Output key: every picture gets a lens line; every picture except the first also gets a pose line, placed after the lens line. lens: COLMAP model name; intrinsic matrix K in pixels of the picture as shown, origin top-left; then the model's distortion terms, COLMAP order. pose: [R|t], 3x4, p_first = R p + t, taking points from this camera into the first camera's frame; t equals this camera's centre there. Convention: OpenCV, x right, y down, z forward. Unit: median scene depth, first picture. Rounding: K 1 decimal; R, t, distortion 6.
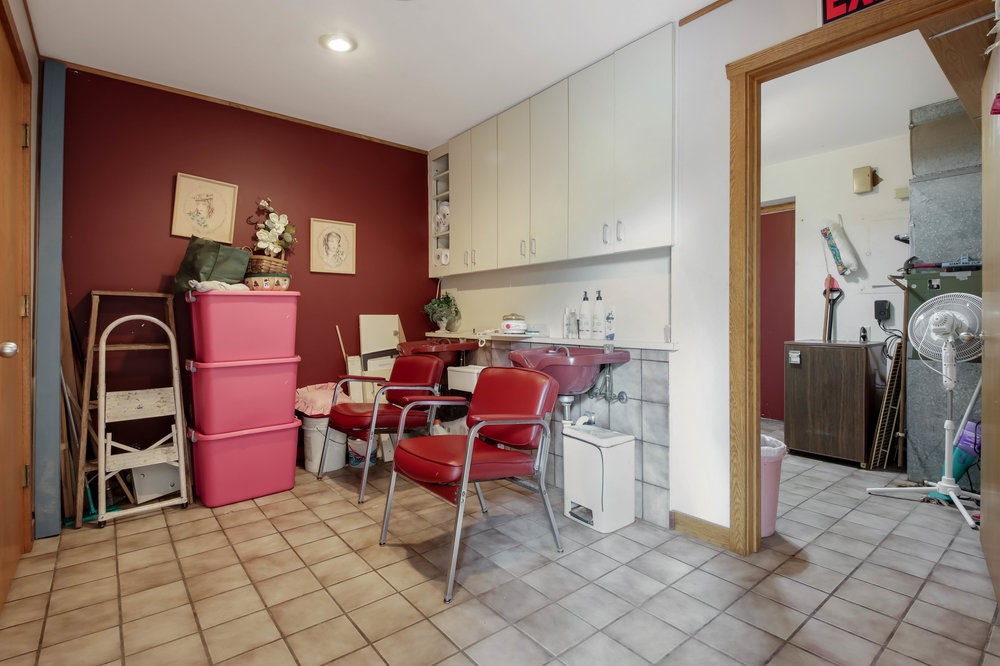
lens RADIAL K [[480.1, 0, 505.3], [0, 480.1, 324.8], [0, 0, 1]] dist [-0.016128, -0.001398]
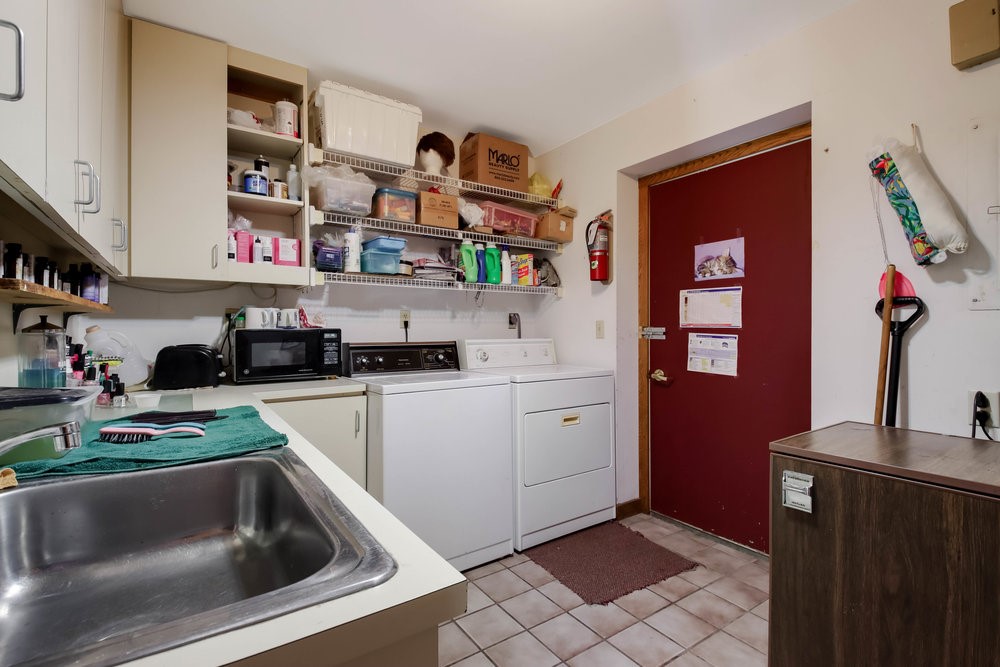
lens RADIAL K [[480.1, 0, 494.4], [0, 480.1, 334.7], [0, 0, 1]] dist [-0.016128, -0.001398]
pose [[0.997905, -0.000044, -0.064690, 0.360327], [0.000208, 0.999997, 0.002524, -0.044778], [0.064690, -0.002532, 0.997902, 0.563278]]
